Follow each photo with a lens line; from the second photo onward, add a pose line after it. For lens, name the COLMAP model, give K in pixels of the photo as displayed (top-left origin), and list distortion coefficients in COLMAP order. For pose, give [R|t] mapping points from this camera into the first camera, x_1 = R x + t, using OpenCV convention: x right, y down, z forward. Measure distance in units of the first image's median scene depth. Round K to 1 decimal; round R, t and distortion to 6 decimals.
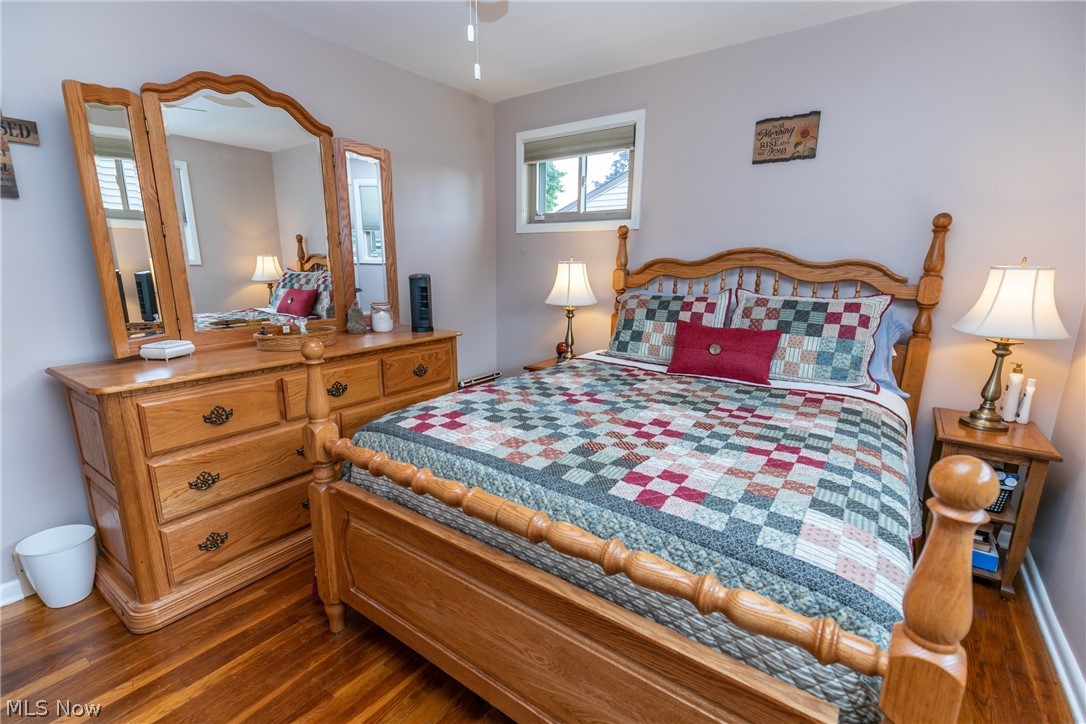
lens RADIAL K [[485.2, 0, 542.3], [0, 485.2, 369.7], [0, 0, 1]] dist [0.002497, 0.000032]
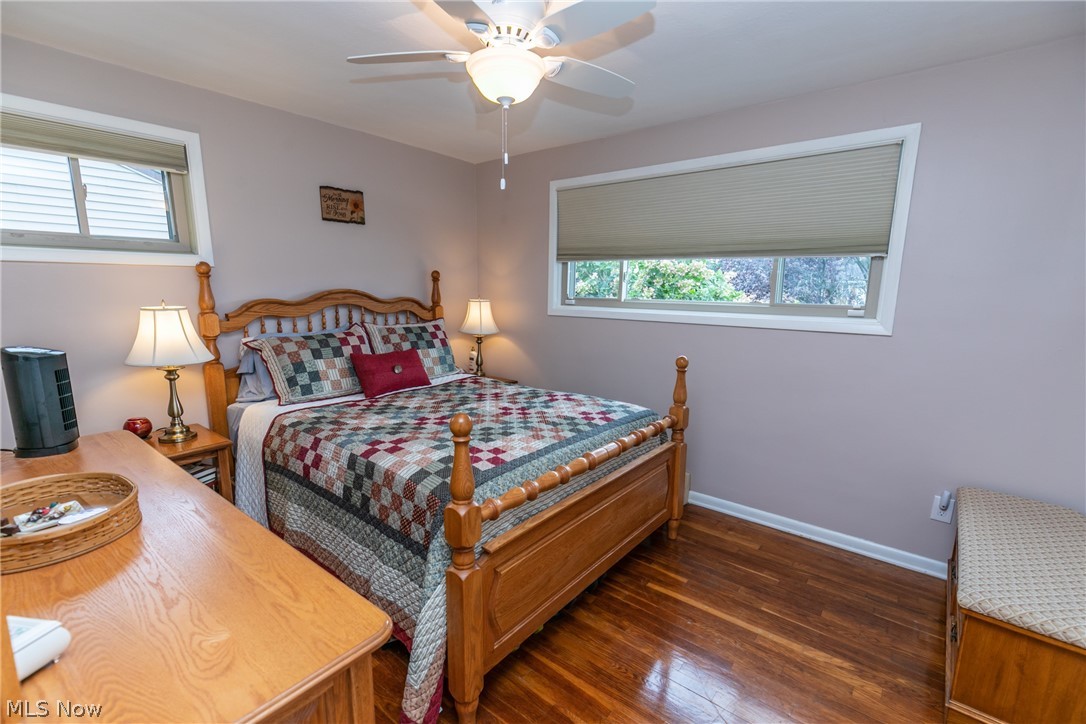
lens RADIAL K [[485.2, 0, 542.3], [0, 485.2, 369.7], [0, 0, 1]] dist [0.002497, 0.000032]
pose [[0.059176, -0.183918, 0.981159, -0.961530], [0.207113, 0.963756, 0.168165, -0.191407], [-0.976526, 0.193259, 0.095123, 0.523199]]
